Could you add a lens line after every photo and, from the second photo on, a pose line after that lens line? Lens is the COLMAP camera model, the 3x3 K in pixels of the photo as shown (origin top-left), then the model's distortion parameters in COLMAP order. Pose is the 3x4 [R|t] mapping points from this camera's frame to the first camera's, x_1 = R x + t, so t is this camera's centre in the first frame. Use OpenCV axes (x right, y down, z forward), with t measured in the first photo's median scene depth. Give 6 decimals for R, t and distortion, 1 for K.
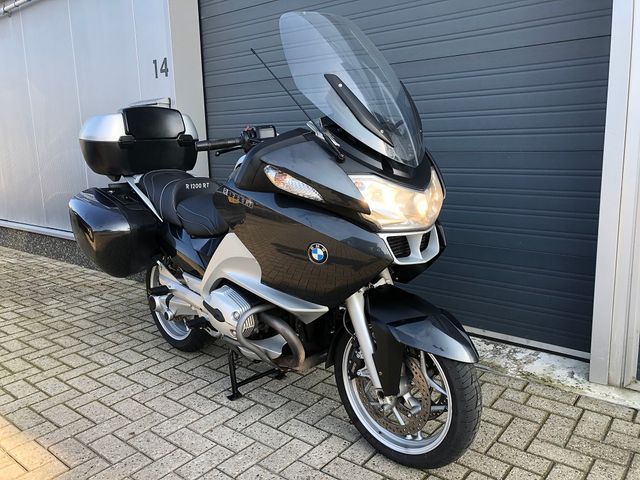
lens RADIAL K [[529.1, 0, 320.0], [0, 529.1, 240.0], [0, 0, 1]] dist [0.005441, 0.006121]
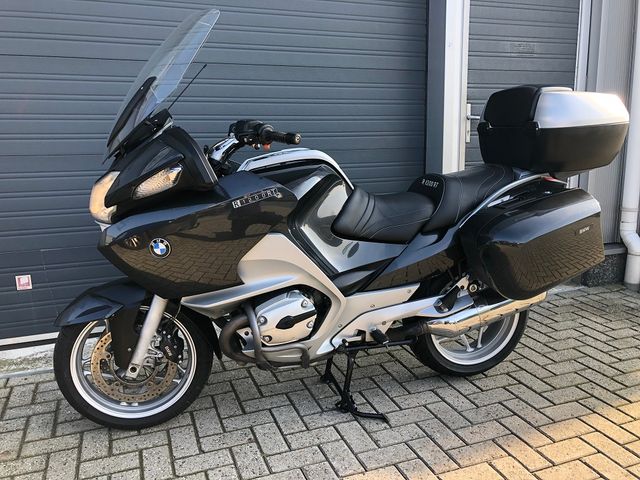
lens RADIAL K [[530.8, 0, 322.1], [0, 530.8, 230.7], [0, 0, 1]] dist [0.011385, -0.013599]
pose [[0.492523, -0.130716, 0.860427, -1.000930], [0.164723, 0.984787, 0.055318, -0.073186], [-0.854568, 0.114487, 0.506563, 0.556200]]
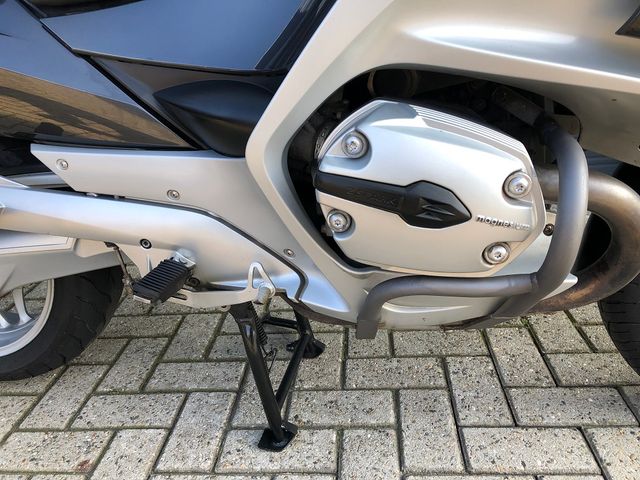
lens RADIAL K [[529.1, 0, 320.0], [0, 529.1, 240.0], [0, 0, 1]] dist [0.005441, 0.006121]
pose [[0.815950, -0.240751, 0.525609, -0.335367], [0.157334, 0.967322, 0.198830, 0.090635], [-0.556302, -0.079539, 0.827165, 0.737897]]
